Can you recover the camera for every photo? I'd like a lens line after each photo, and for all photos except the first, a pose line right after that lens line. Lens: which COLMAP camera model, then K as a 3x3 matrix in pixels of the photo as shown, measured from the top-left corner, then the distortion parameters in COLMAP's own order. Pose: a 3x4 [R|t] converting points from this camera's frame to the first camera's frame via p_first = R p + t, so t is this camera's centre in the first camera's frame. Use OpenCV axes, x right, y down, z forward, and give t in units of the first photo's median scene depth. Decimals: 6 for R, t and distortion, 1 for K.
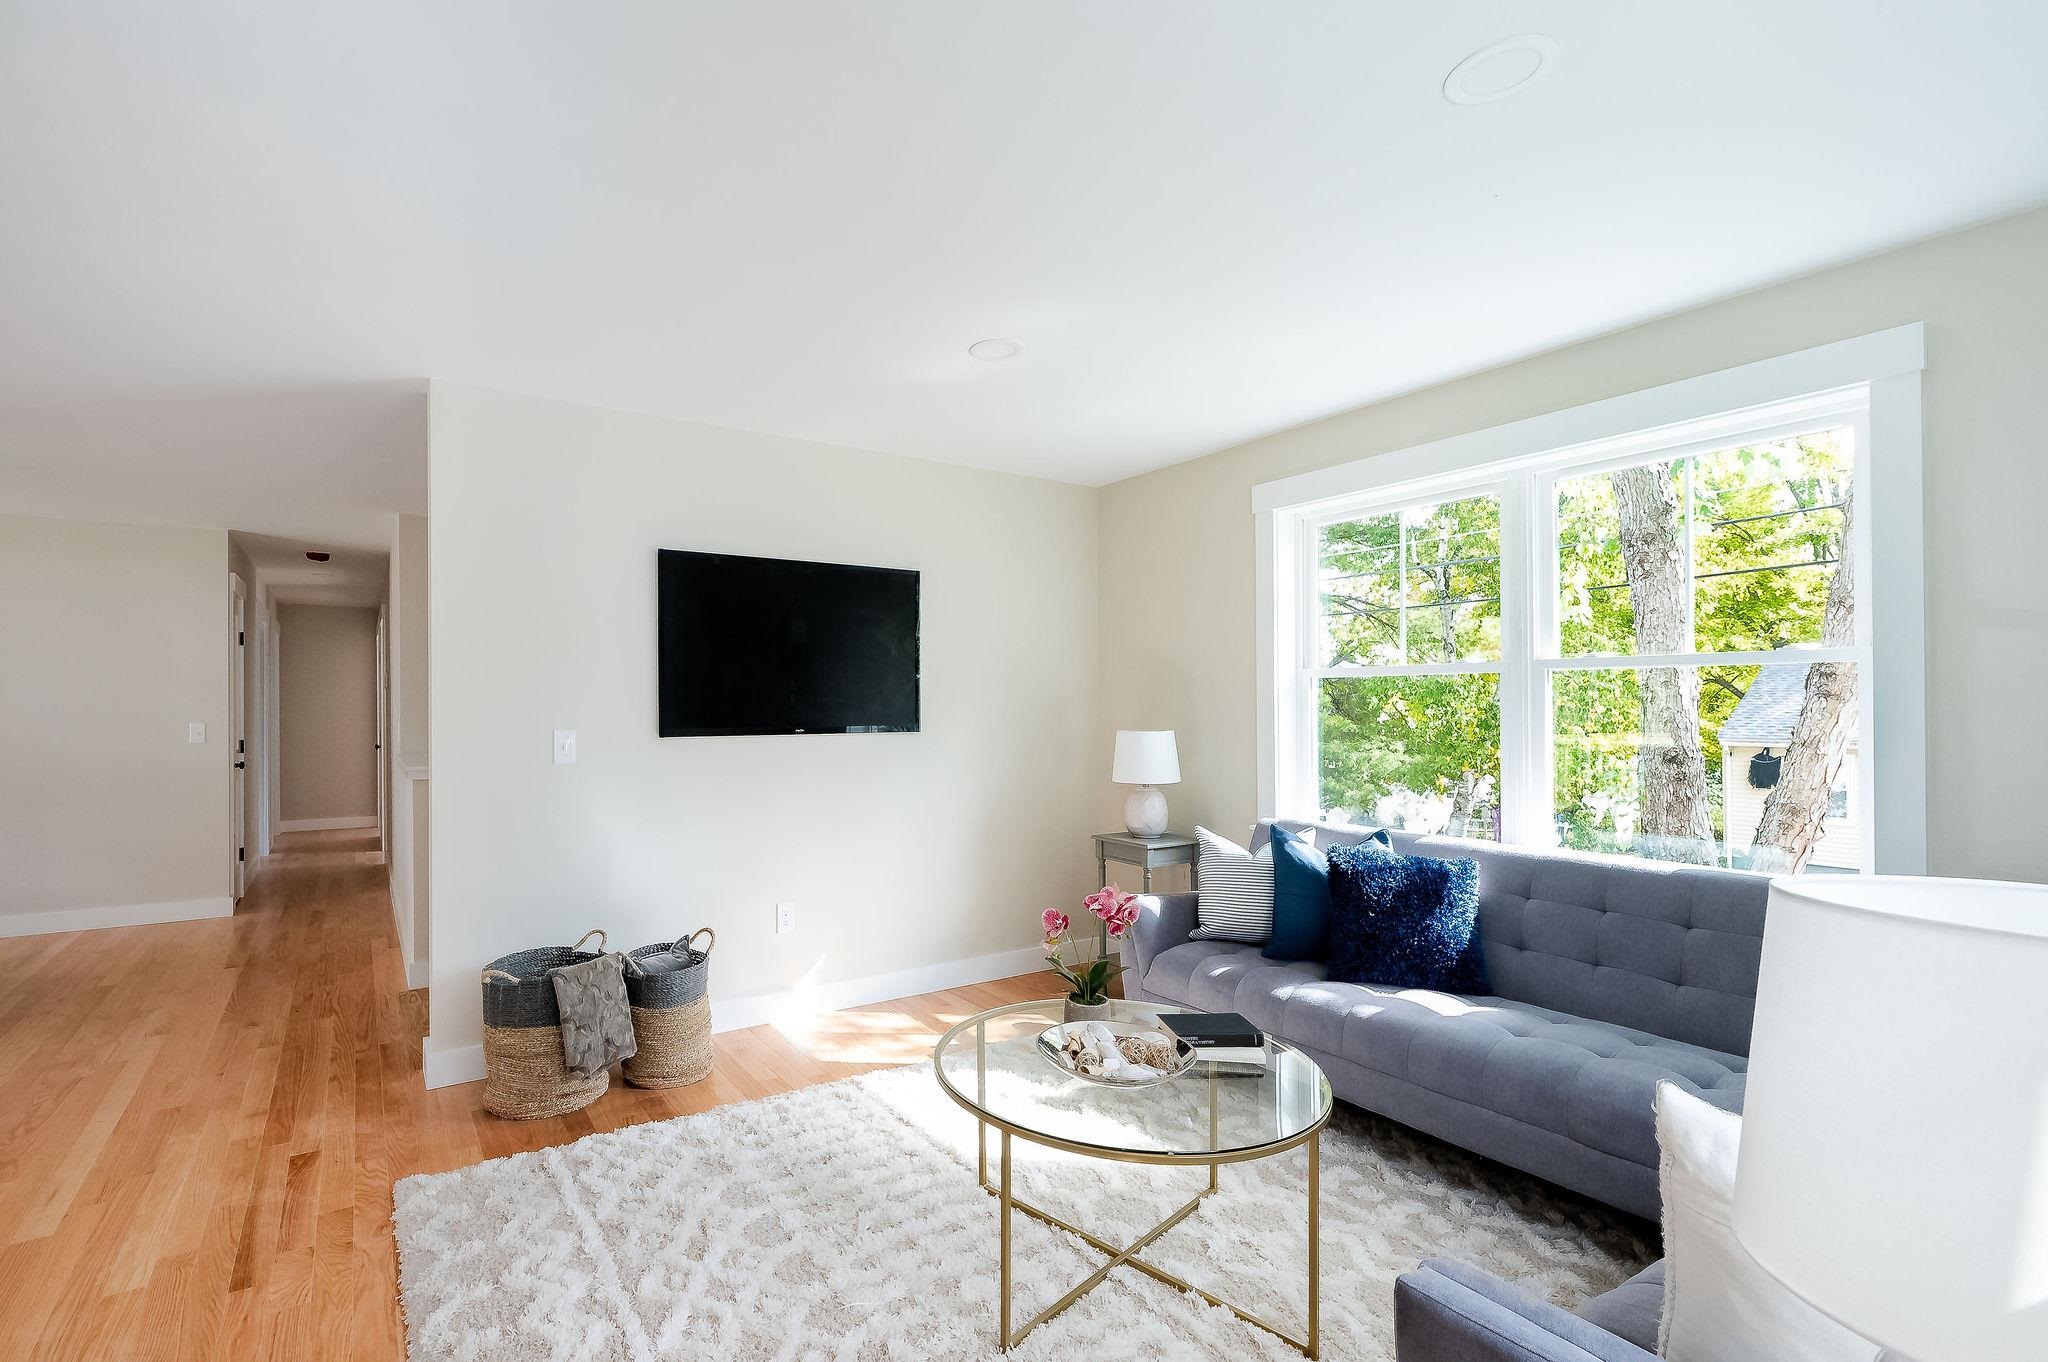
lens RADIAL K [[926.2, 0, 865.8], [0, 926.2, 716.7], [0, 0, 1]] dist [-0.002684, -0.000561]
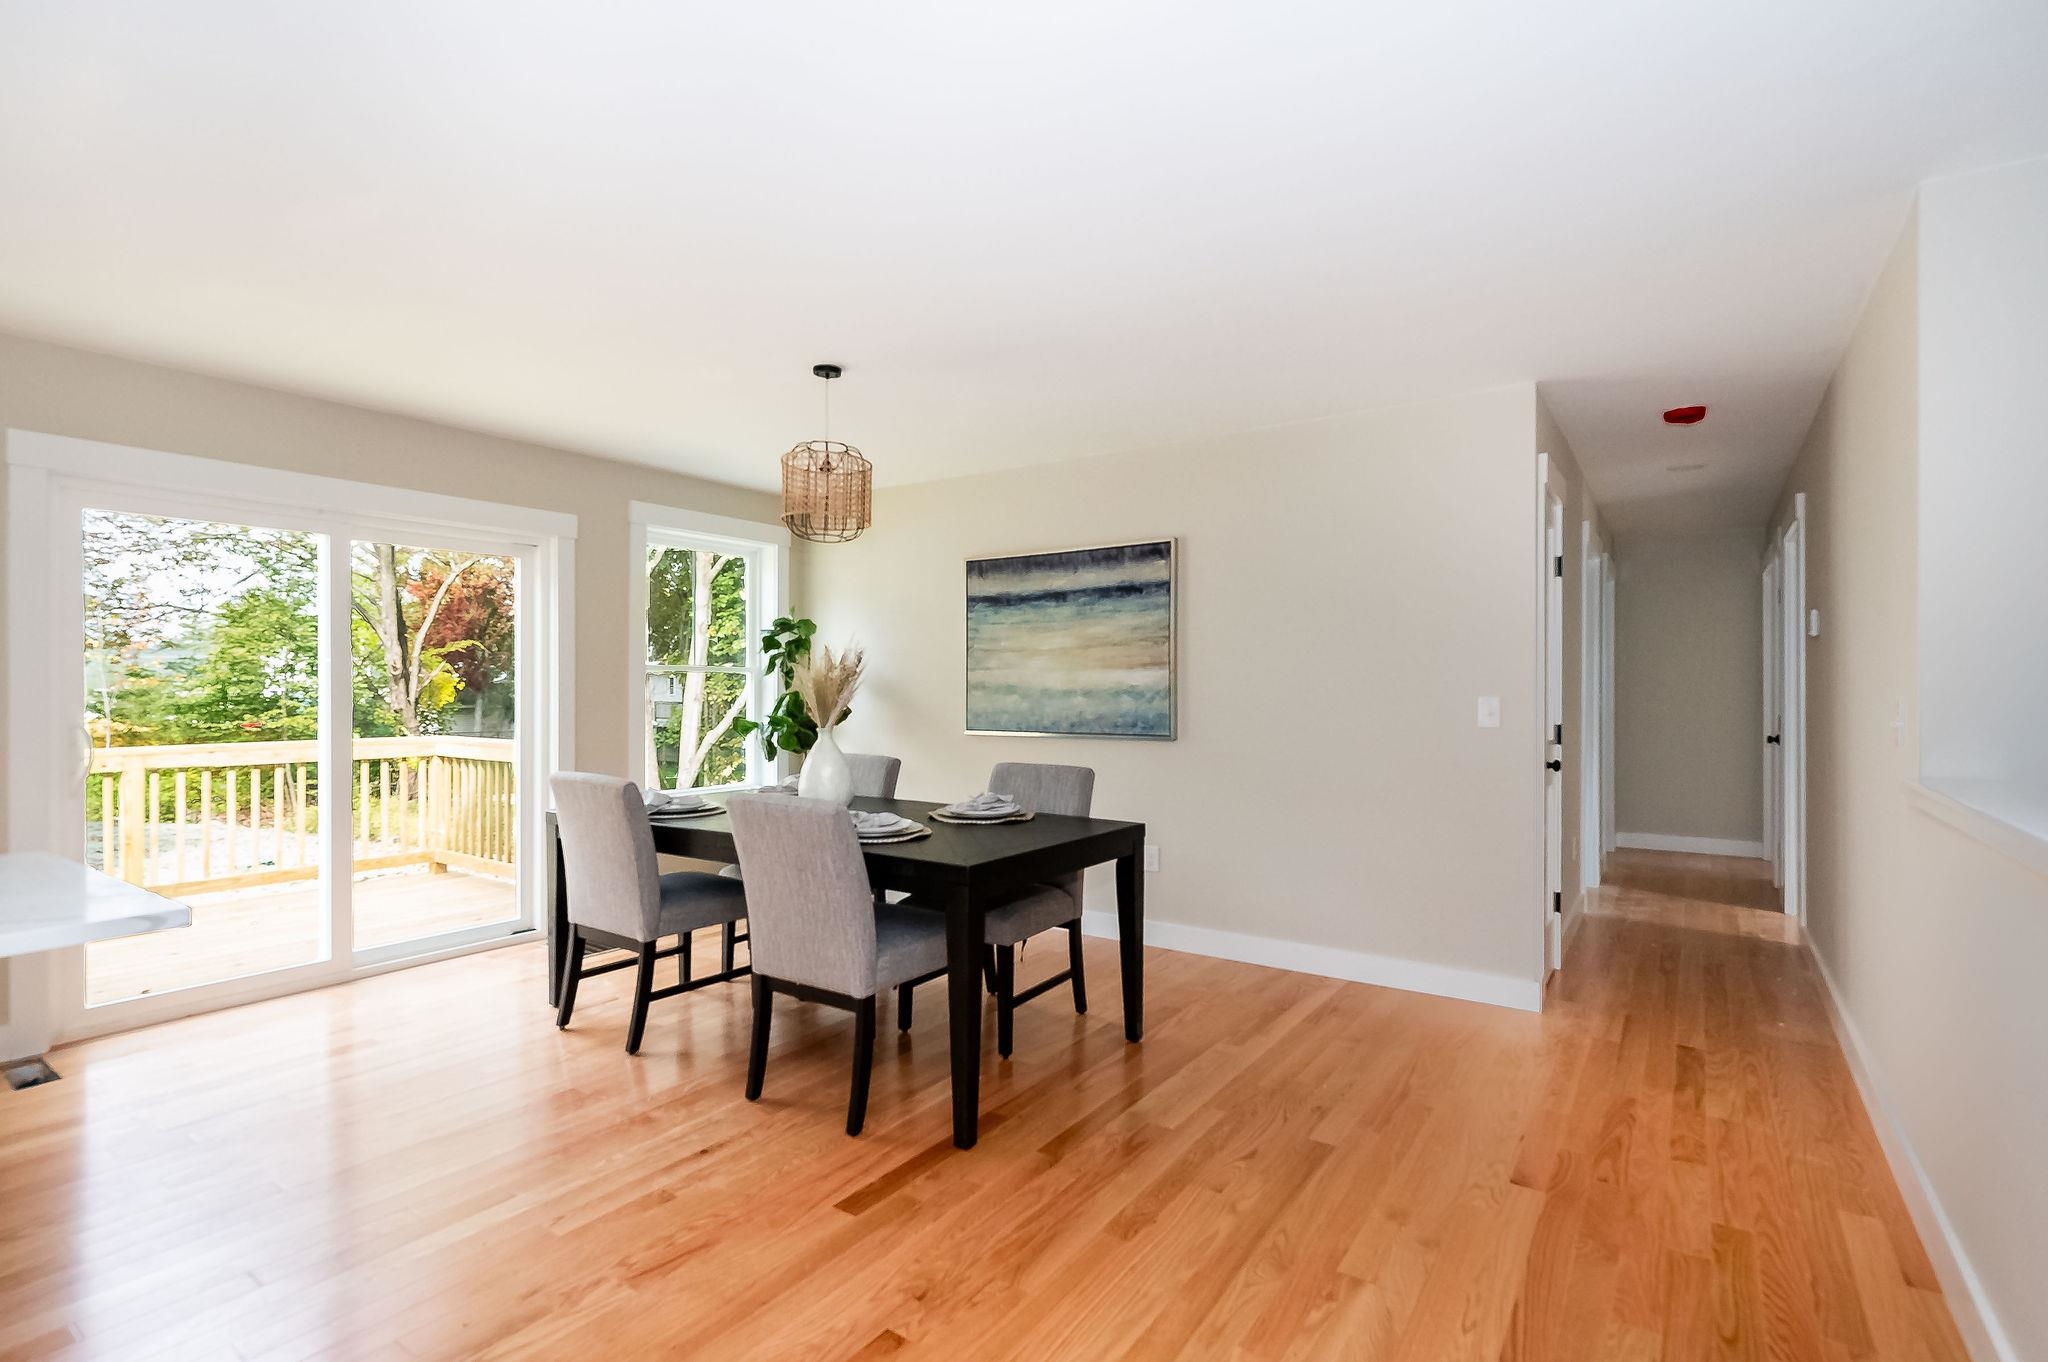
lens RADIAL K [[941.6, 0, 1024.0], [0, 941.6, 681.0], [0, 0, 1]] dist [-0.000830, -0.000354]
pose [[0.433309, -0.004167, -0.901236, -0.430360], [-0.011116, 0.999889, -0.009968, 0.010532], [0.901177, 0.014337, 0.433214, 0.666730]]
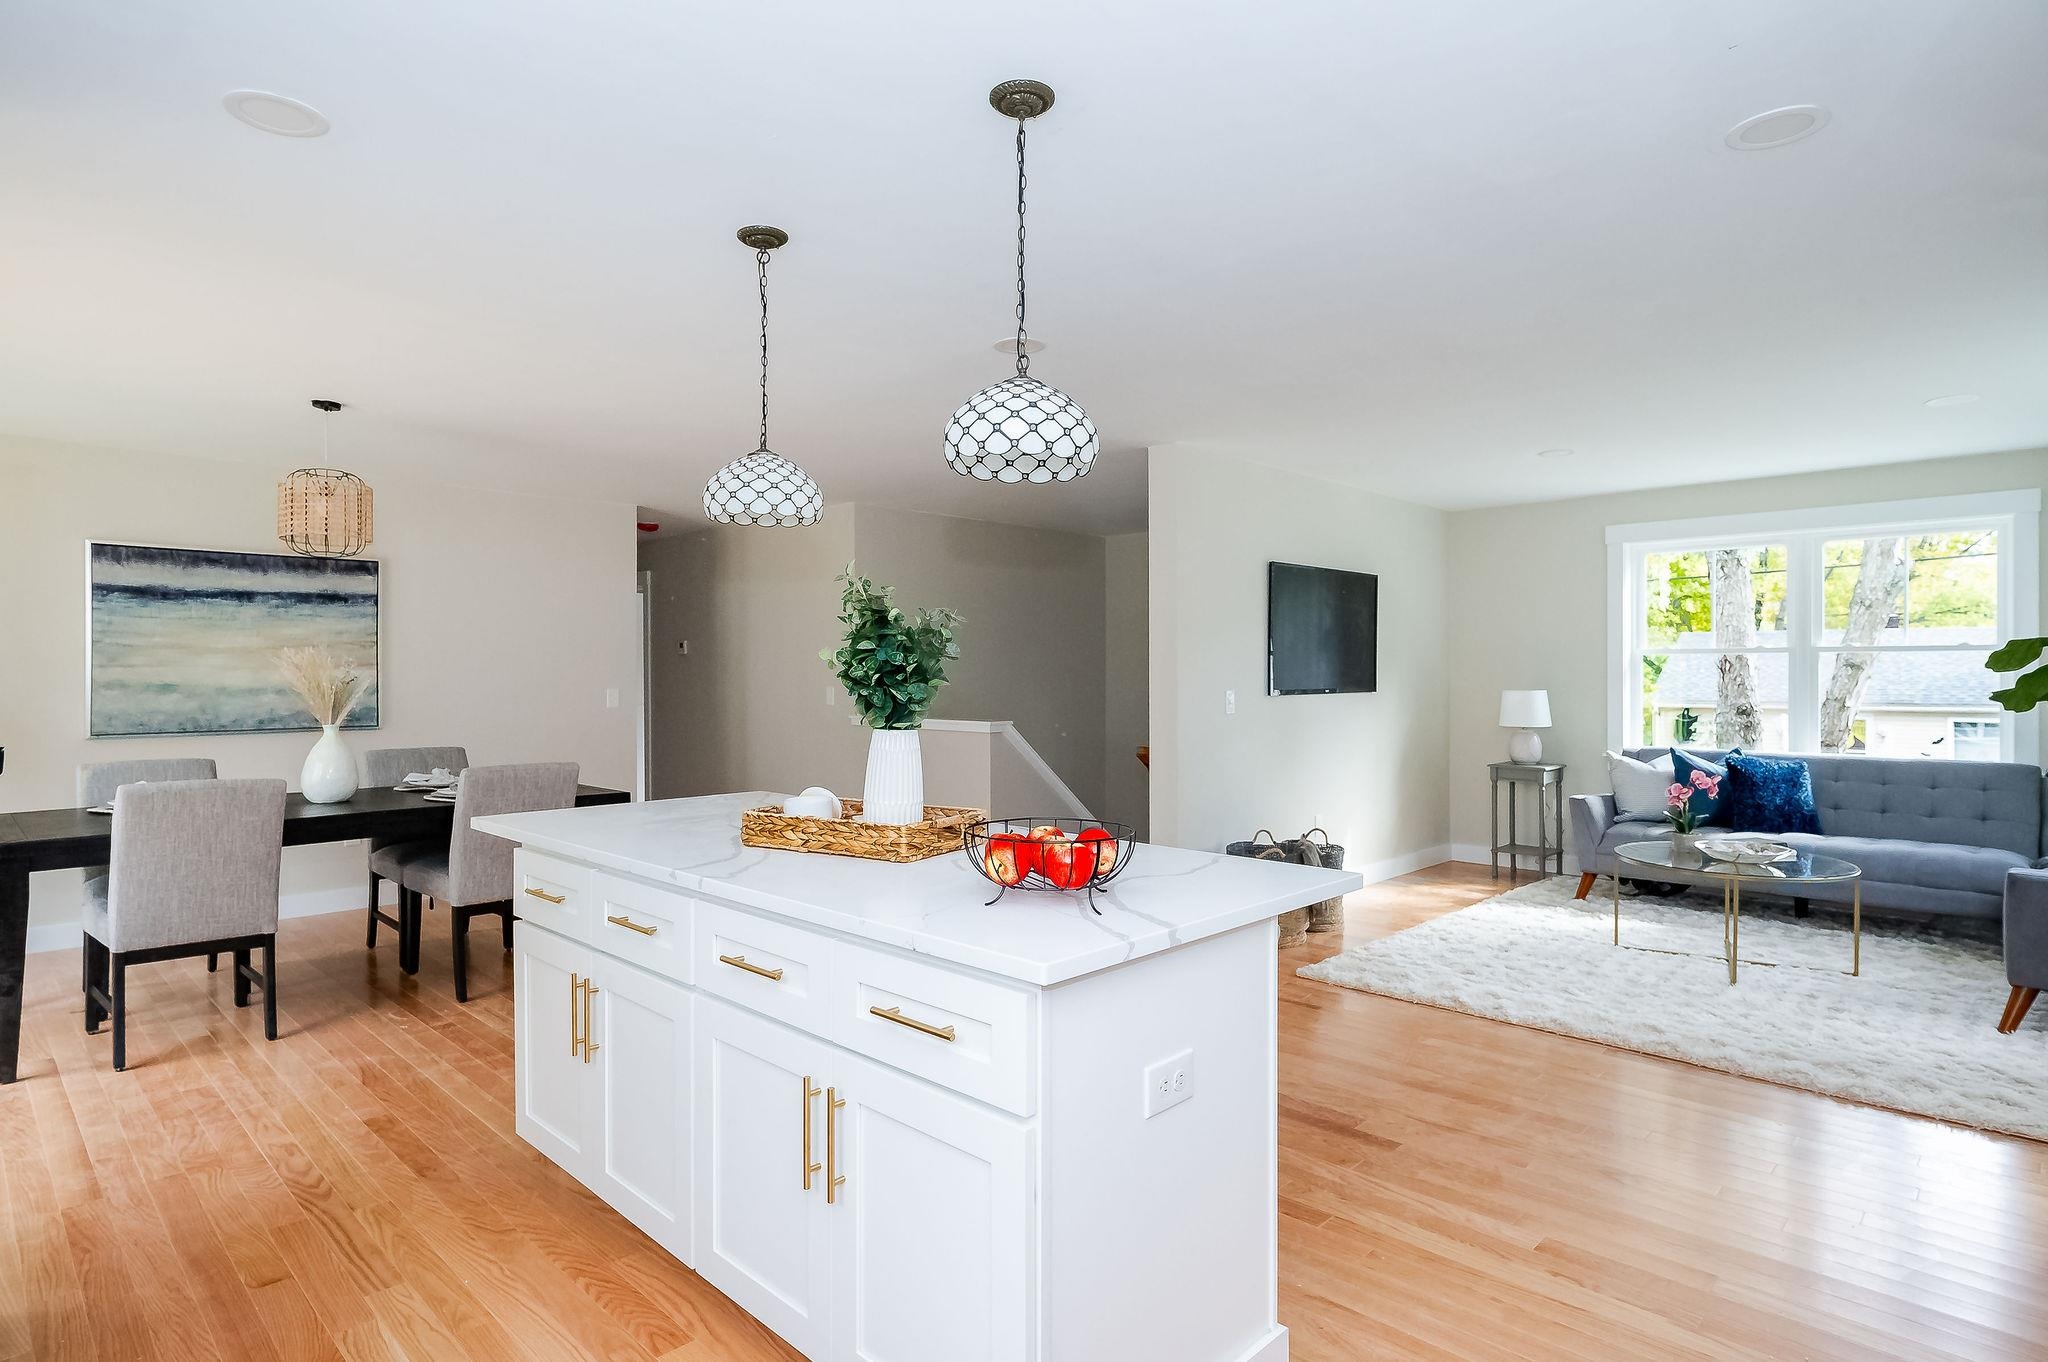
lens RADIAL K [[1074.8, 0, 948.9], [0, 1074.8, 683.4], [0, 0, 1]] dist [-0.001499, -0.000611]
pose [[0.973866, -0.000964, 0.227123, -0.960283], [0.000663, 0.999999, 0.001402, 0.001247], [-0.227124, -0.001215, 0.973865, -0.426519]]
